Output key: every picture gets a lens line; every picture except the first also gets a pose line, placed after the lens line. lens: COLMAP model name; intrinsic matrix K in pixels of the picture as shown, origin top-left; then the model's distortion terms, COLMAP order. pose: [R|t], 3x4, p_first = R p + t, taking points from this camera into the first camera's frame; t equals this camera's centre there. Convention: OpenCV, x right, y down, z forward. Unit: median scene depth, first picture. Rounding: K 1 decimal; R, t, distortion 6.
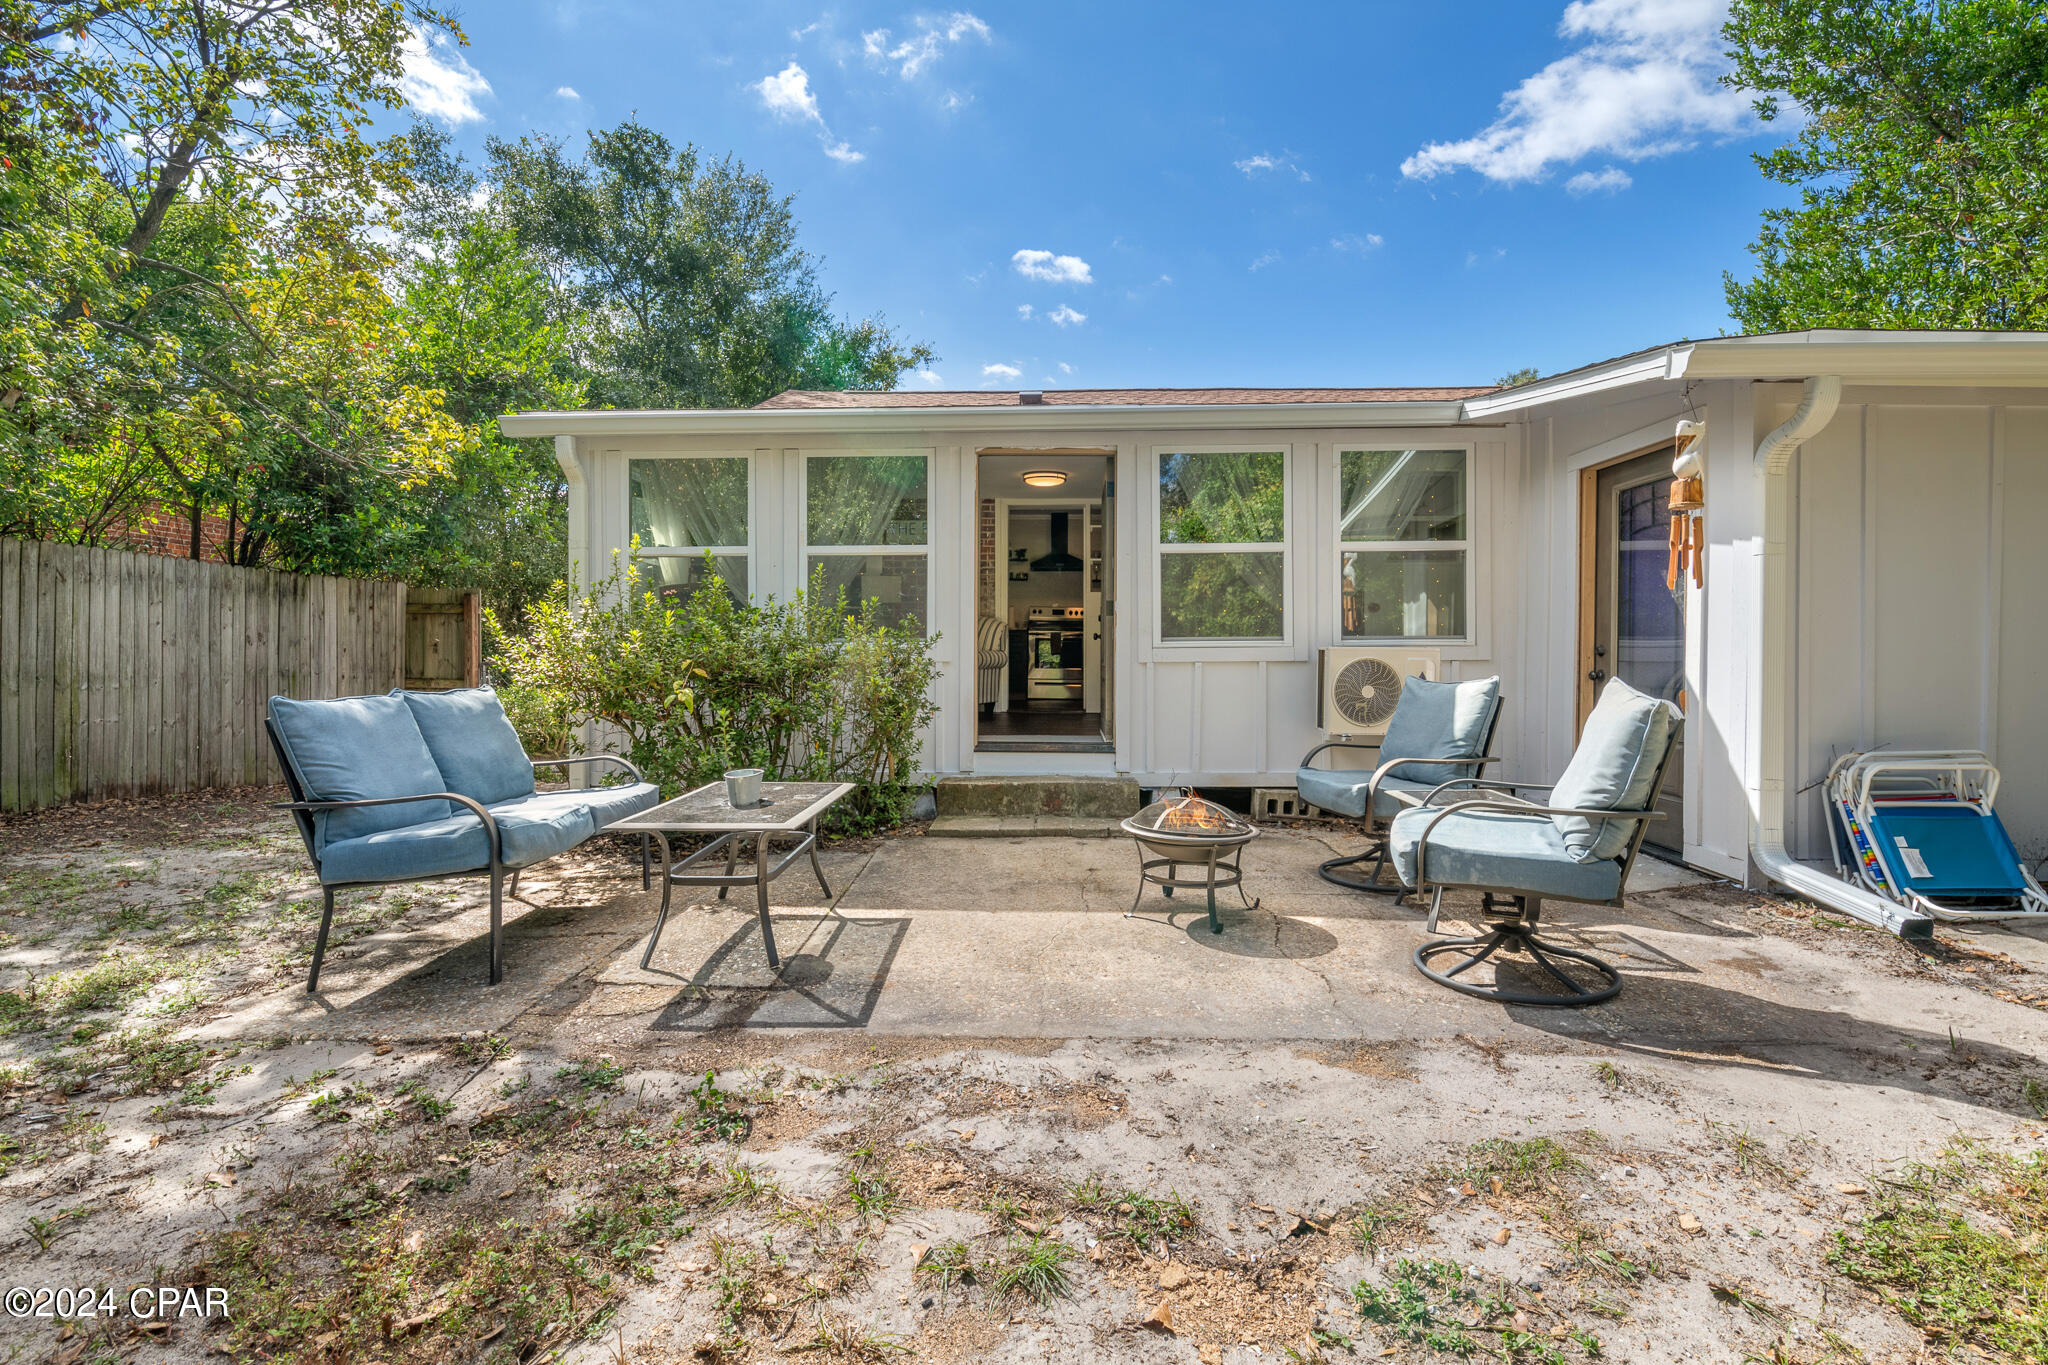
lens RADIAL K [[905.1, 0, 1032.4], [0, 905.1, 670.6], [0, 0, 1]] dist [-0.011209, 0.000003]
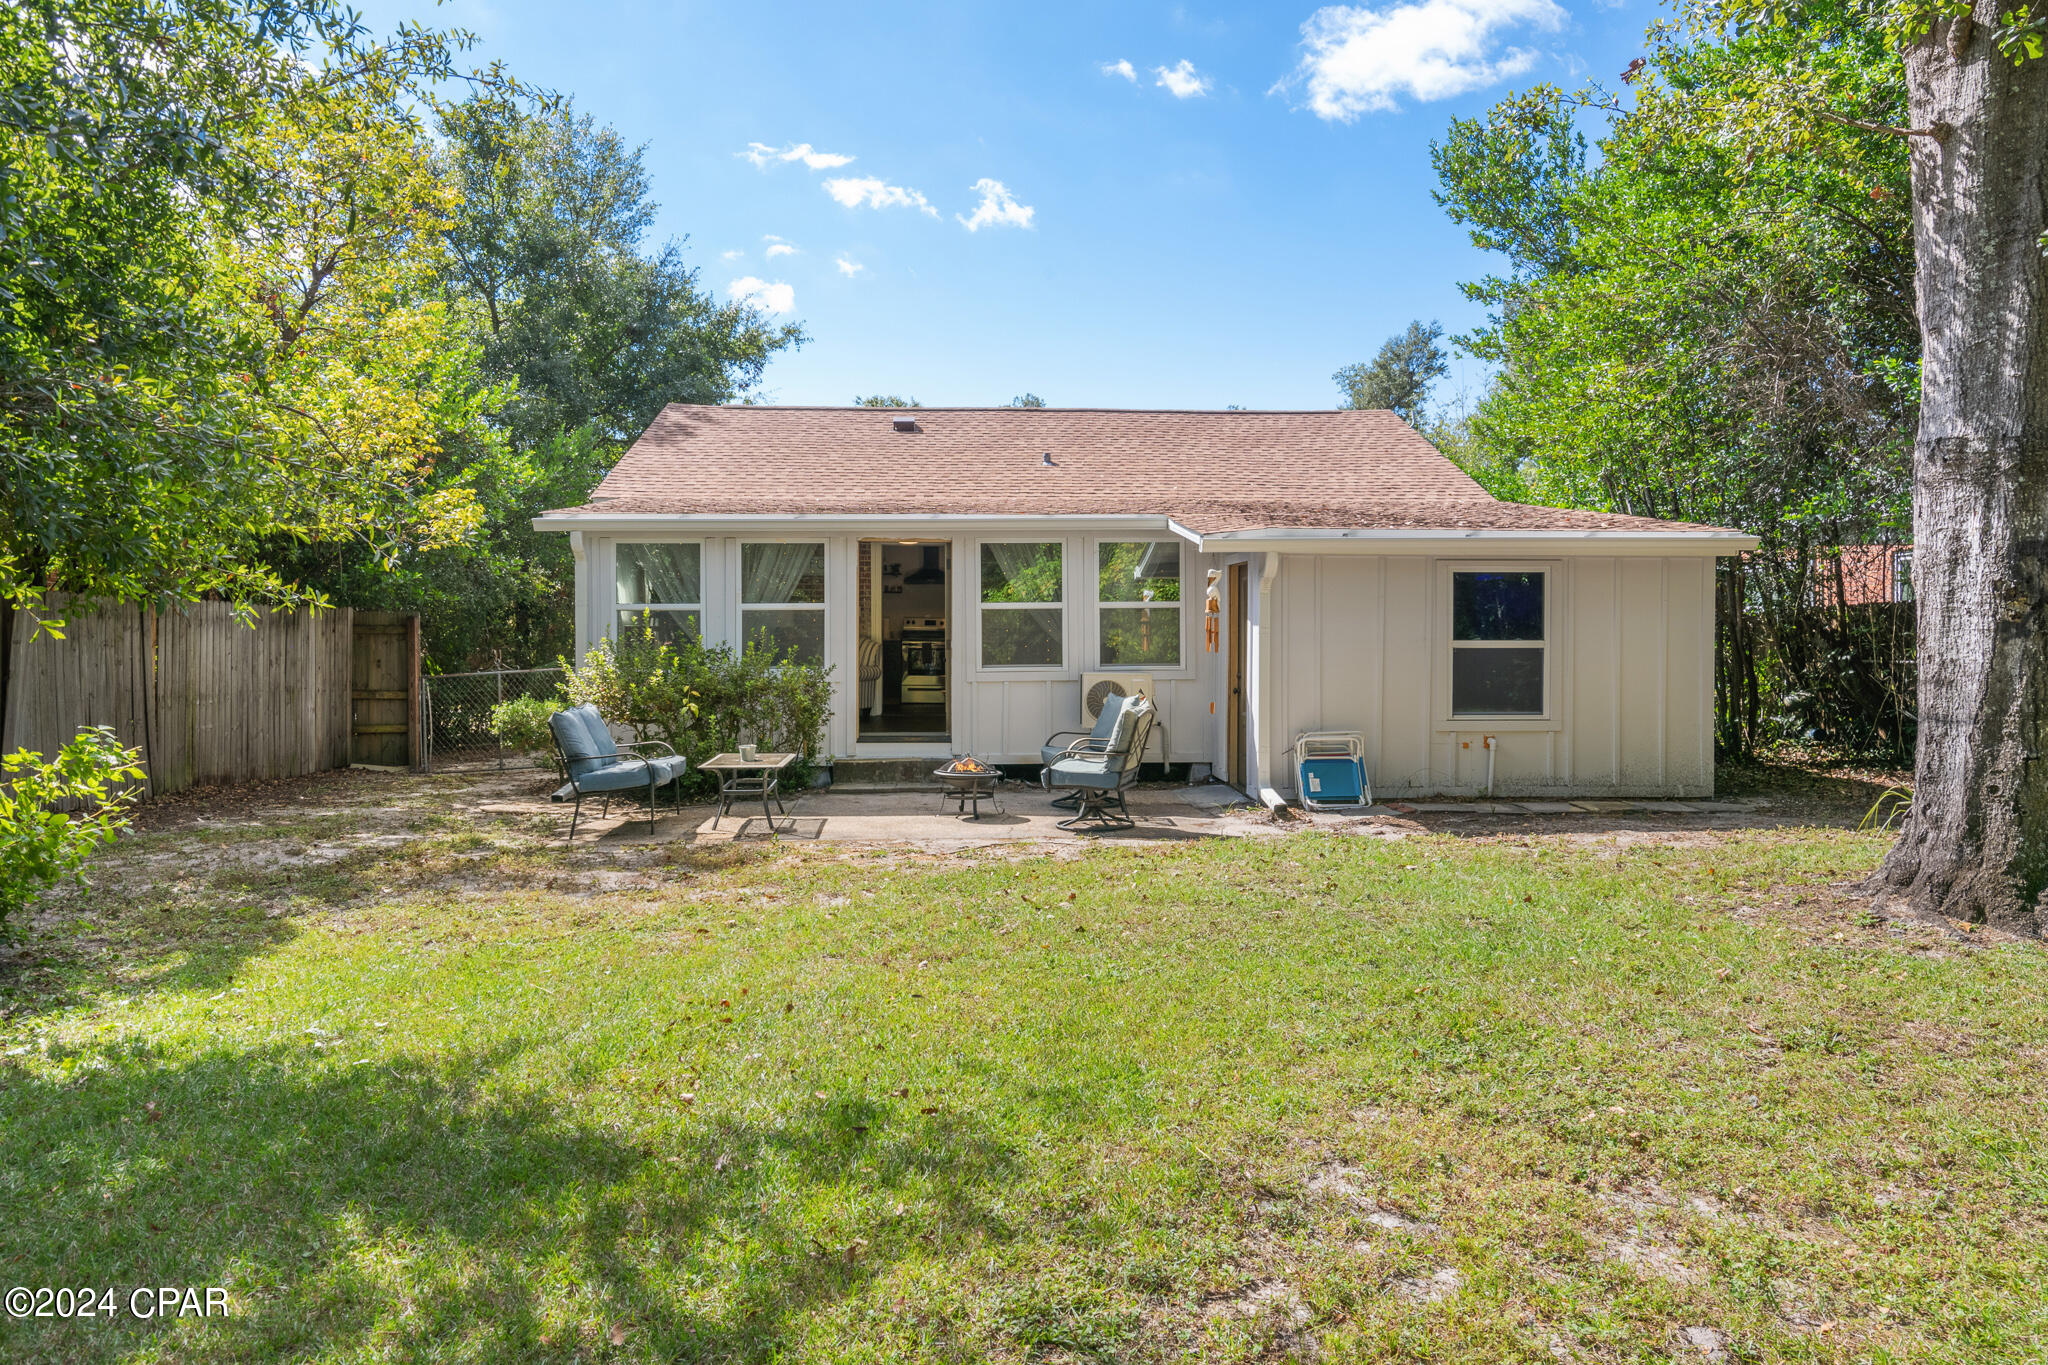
lens RADIAL K [[1329.5, 0, 1023.3], [0, 1329.5, 652.0], [0, 0, 1]] dist [0.003677, 0.001743]
pose [[0.997496, -0.004452, 0.070581, 0.056668], [0.004510, 0.999990, -0.000670, -0.057881], [-0.070577, 0.000986, 0.997506, -1.240091]]
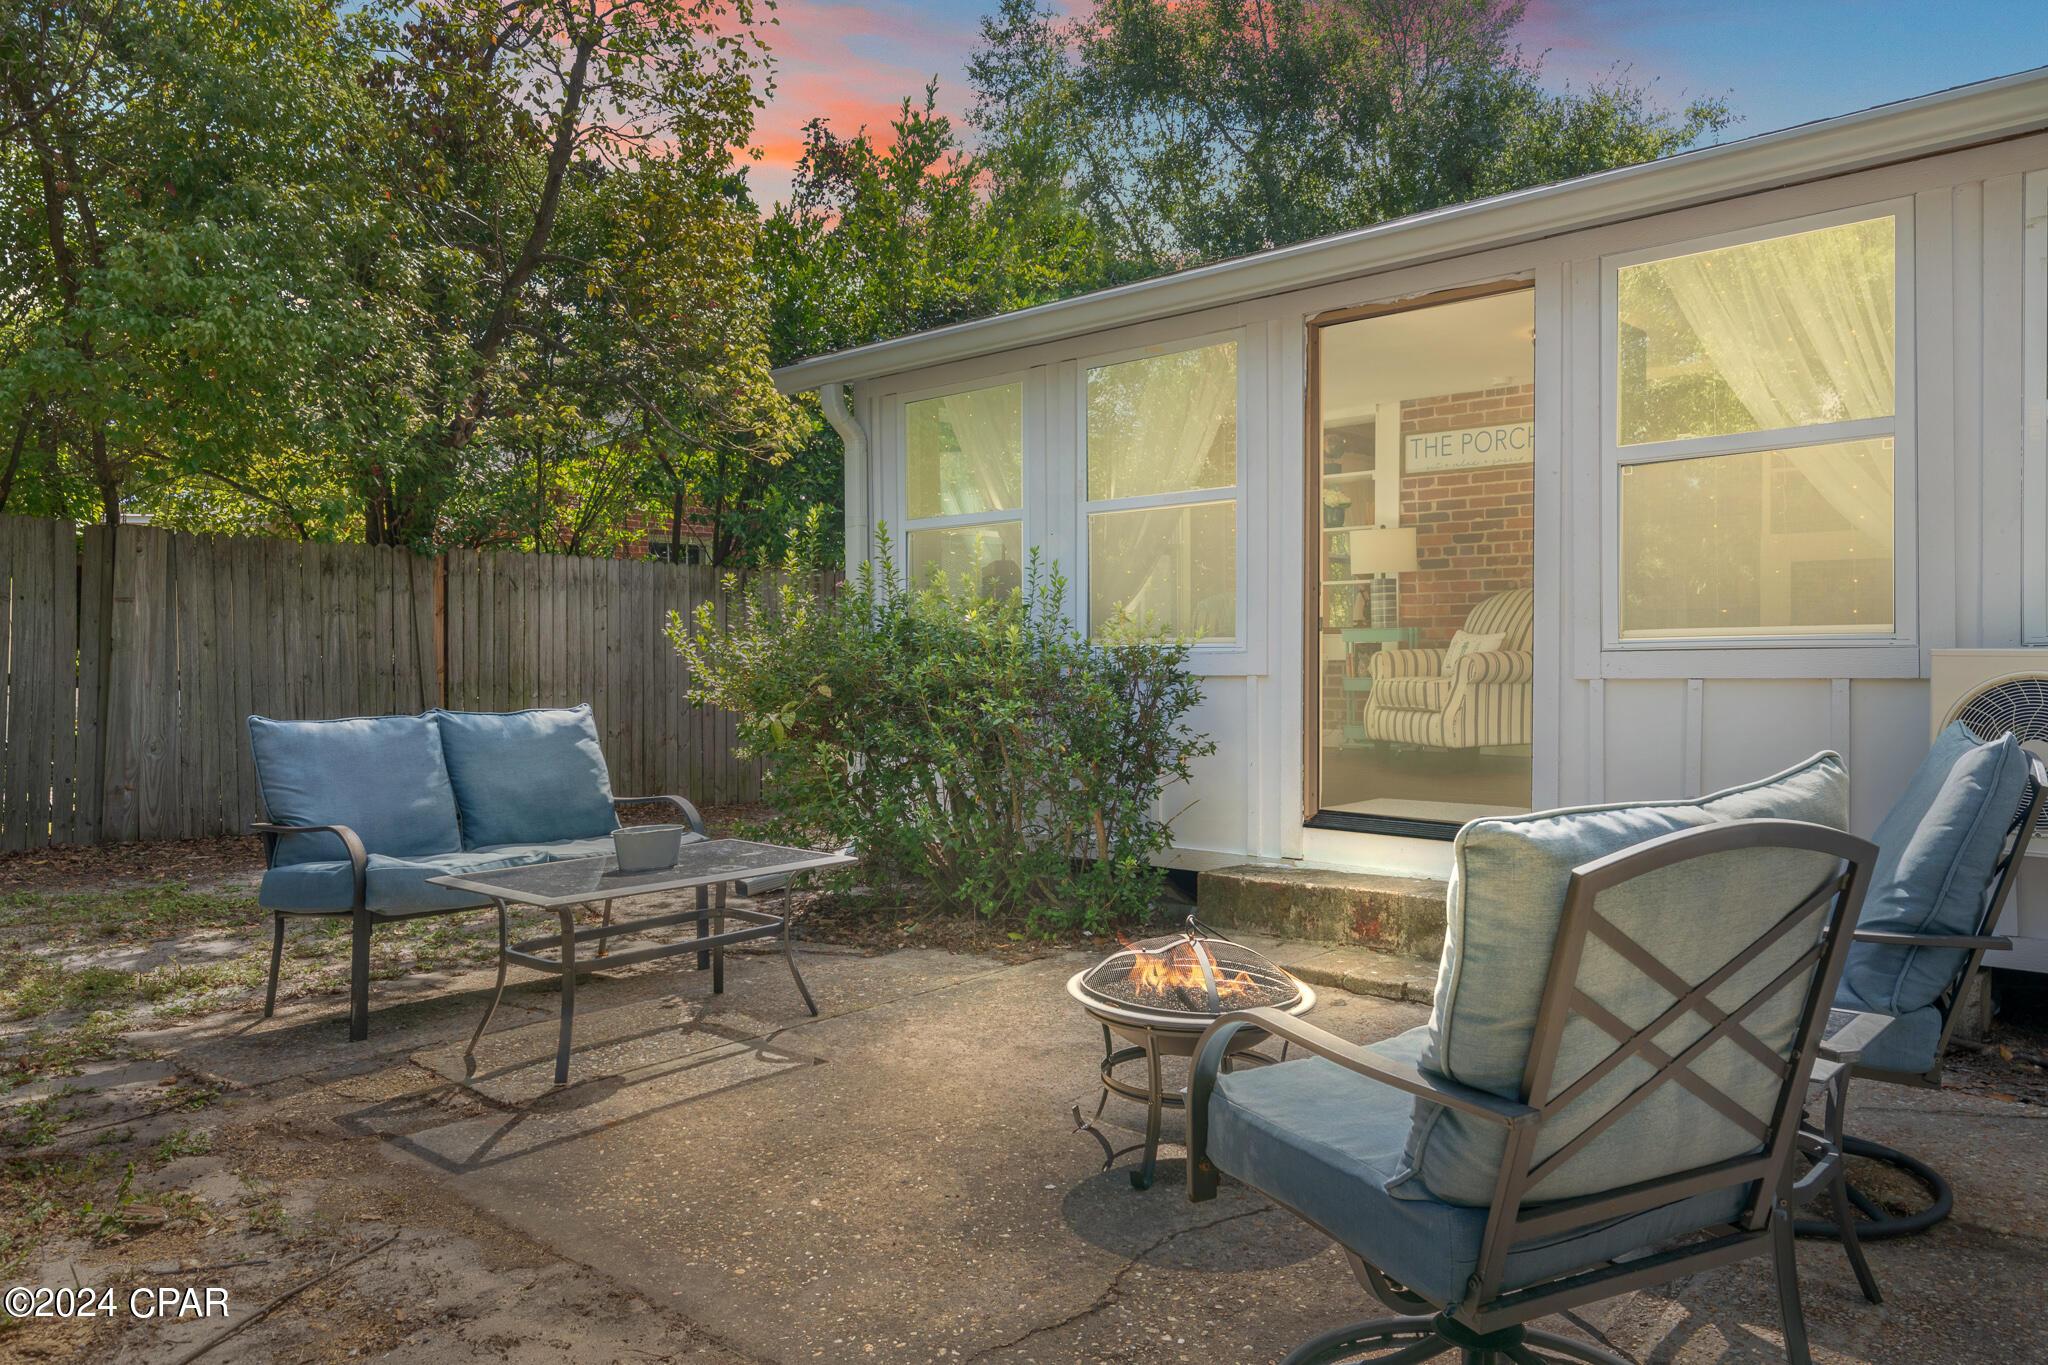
lens RADIAL K [[1412.8, 0, 1031.9], [0, 1412.8, 669.6], [0, 0, 1]] dist [0.007759, 0.001181]
pose [[0.758507, 0.003268, -0.651656, 0.424204], [-0.004134, 0.999991, 0.000202, -0.013675], [0.651651, 0.002541, 0.758514, 0.184425]]
